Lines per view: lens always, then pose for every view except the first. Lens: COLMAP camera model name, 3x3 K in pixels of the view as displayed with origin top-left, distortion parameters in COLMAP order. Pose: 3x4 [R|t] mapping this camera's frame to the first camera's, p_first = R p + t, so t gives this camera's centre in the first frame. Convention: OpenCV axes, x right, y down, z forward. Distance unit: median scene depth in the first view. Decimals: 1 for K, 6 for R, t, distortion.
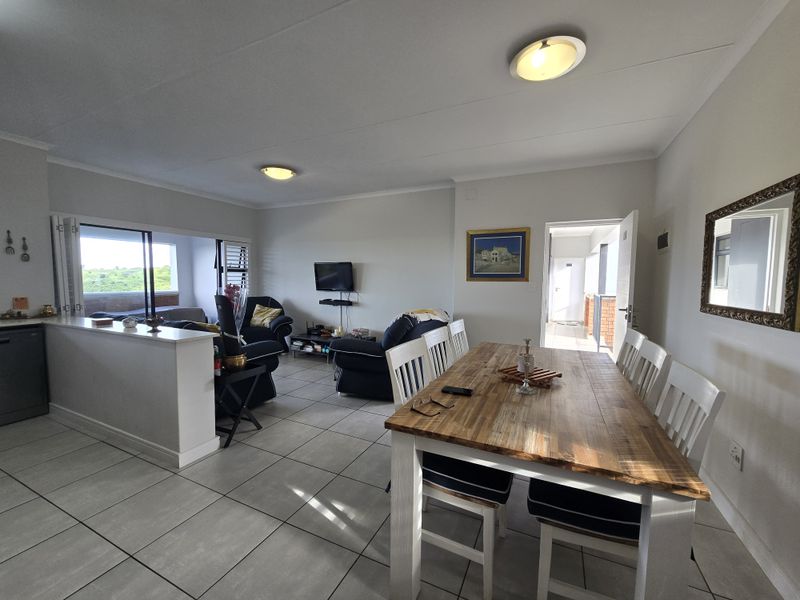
lens RADIAL K [[328.7, 0, 402.0], [0, 328.7, 302.9], [0, 0, 1]] dist [-0.006051, 0.001398]
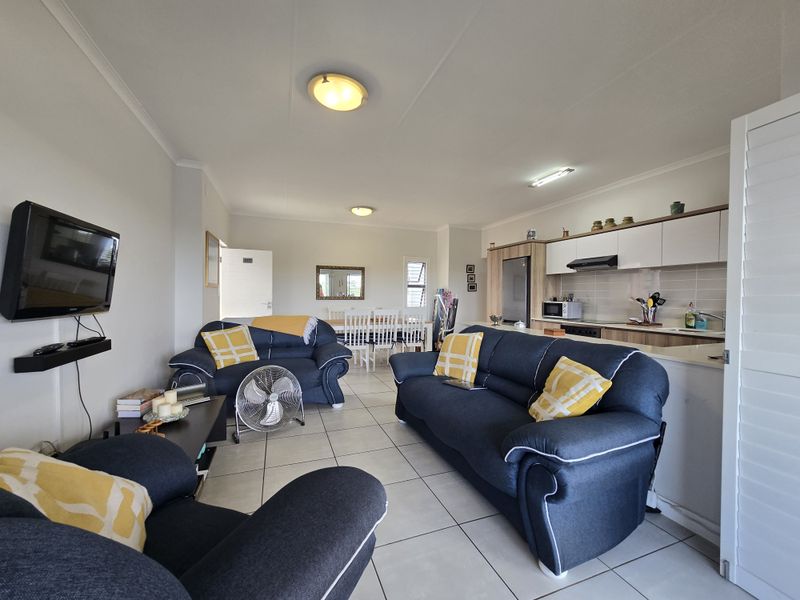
lens RADIAL K [[328.7, 0, 405.4], [0, 328.7, 302.1], [0, 0, 1]] dist [-0.006051, 0.001398]
pose [[-0.724990, -0.029152, 0.688143, -0.689516], [0.034126, 0.996356, 0.078162, -0.065169], [-0.687914, 0.080150, -0.721353, 1.089717]]
